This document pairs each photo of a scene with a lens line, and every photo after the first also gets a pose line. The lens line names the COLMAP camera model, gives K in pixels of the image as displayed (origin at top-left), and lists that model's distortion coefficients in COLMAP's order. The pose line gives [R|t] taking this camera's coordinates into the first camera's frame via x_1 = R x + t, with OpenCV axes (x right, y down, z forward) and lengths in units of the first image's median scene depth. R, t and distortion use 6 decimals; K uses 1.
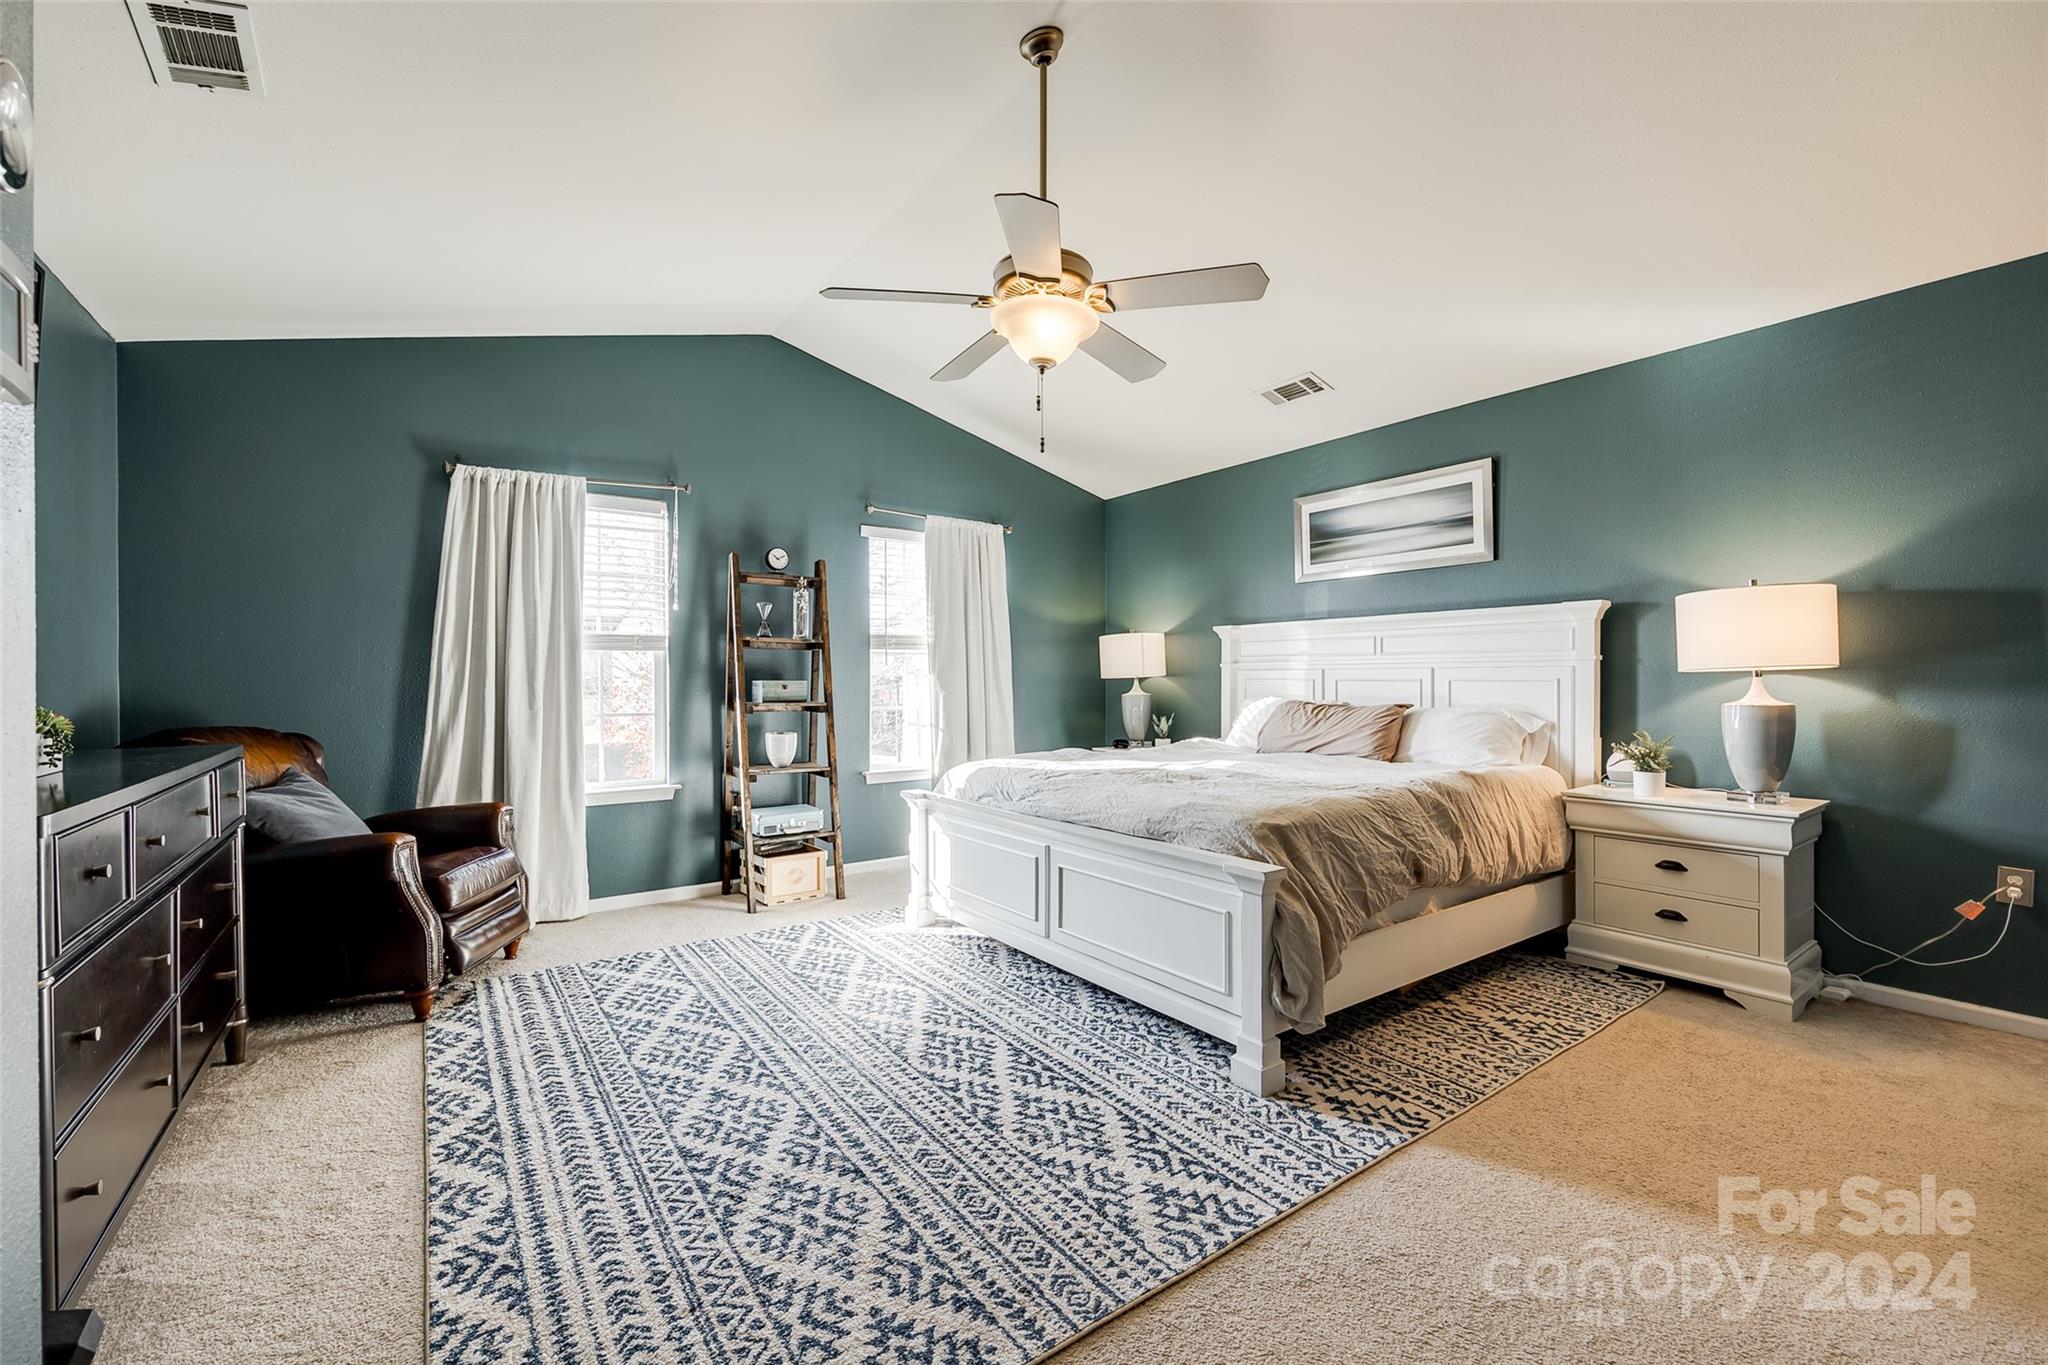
lens RADIAL K [[835.9, 0, 1029.4], [0, 835.9, 691.3], [0, 0, 1]] dist [-0.003317, 0.001261]
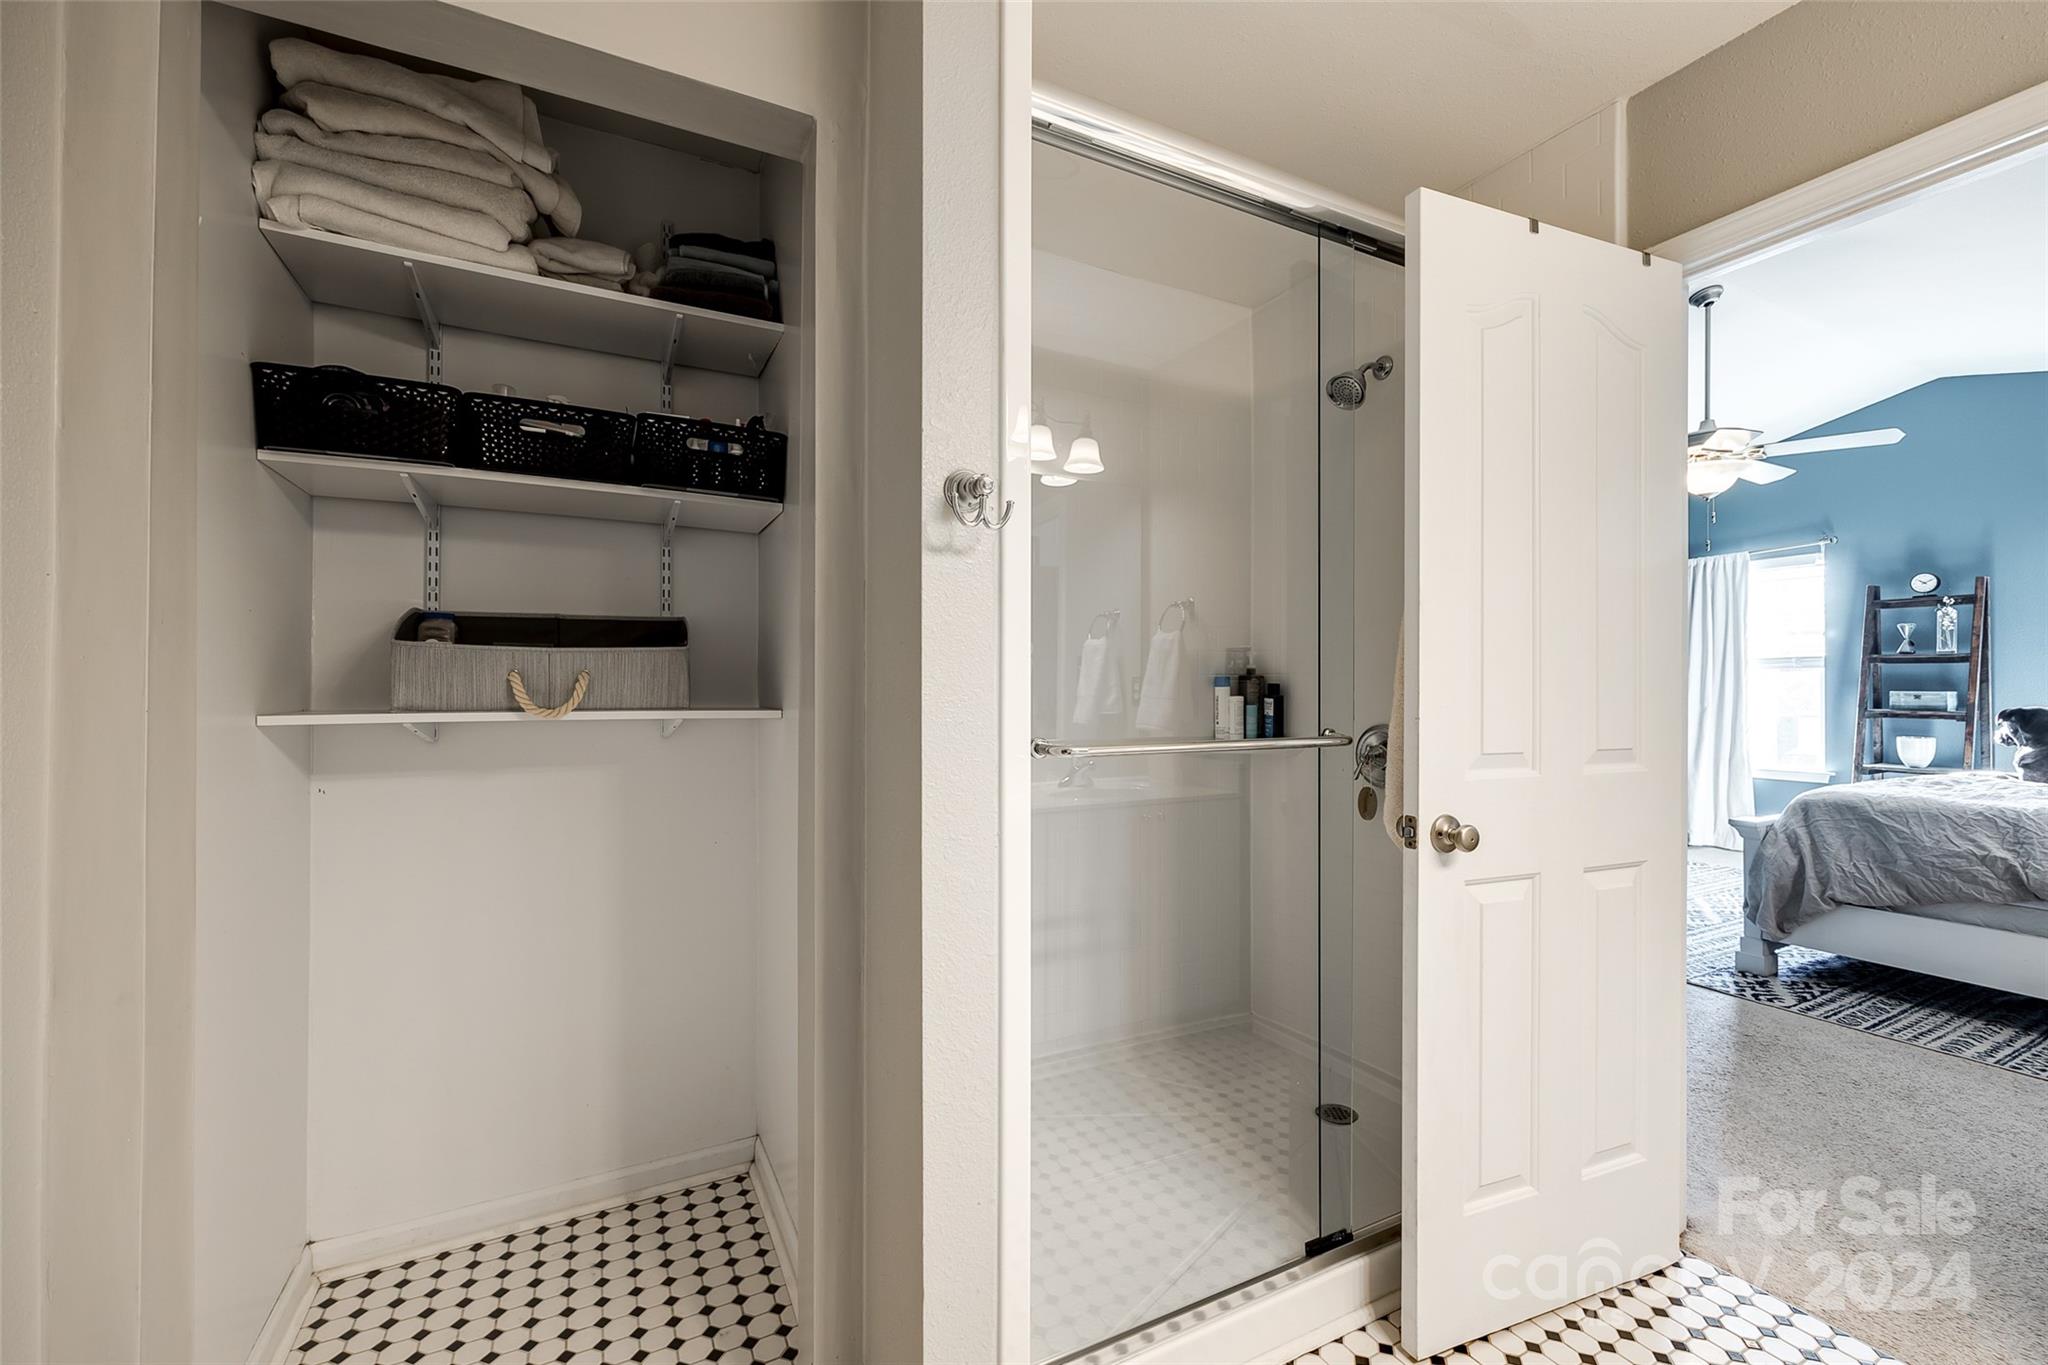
lens RADIAL K [[835.9, 0, 1022.5], [0, 835.9, 689.8], [0, 0, 1]] dist [-0.003317, 0.001261]
pose [[-0.152617, 0.002794, -0.988282, 2.693958], [-0.017180, 0.999837, 0.005480, -0.000368], [0.988136, 0.017815, -0.152544, -0.063009]]
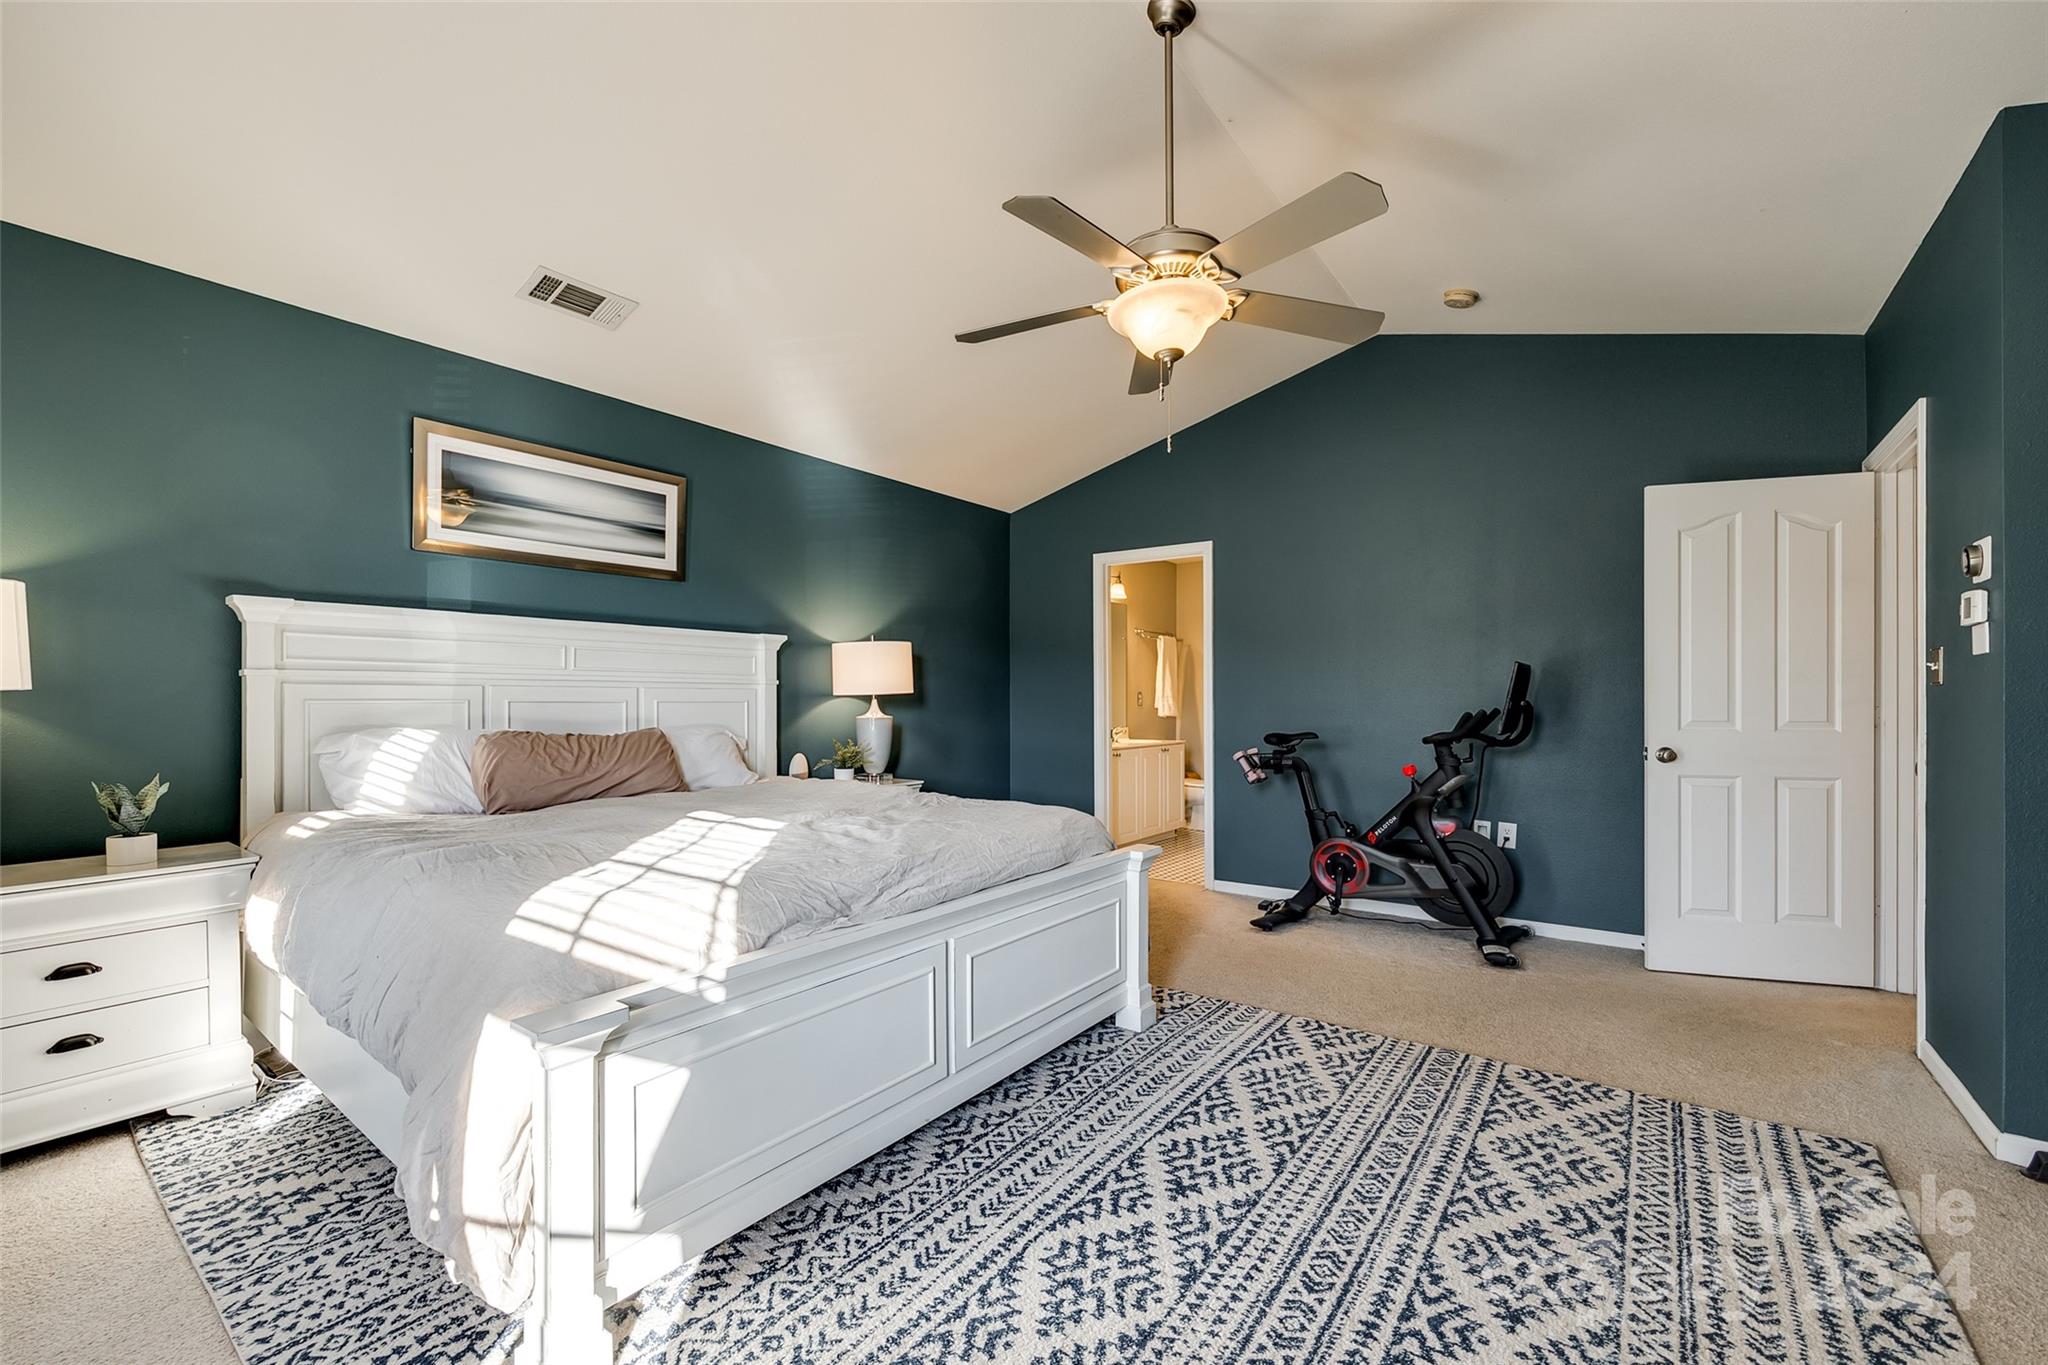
lens RADIAL K [[835.9, 0, 1032.7], [0, 835.9, 680.9], [0, 0, 1]] dist [-0.003317, 0.001261]
pose [[-0.294554, 0.024556, 0.955319, -0.779471], [0.016868, 0.999648, -0.020494, -0.013486], [-0.955486, 0.010077, -0.294864, 1.337896]]
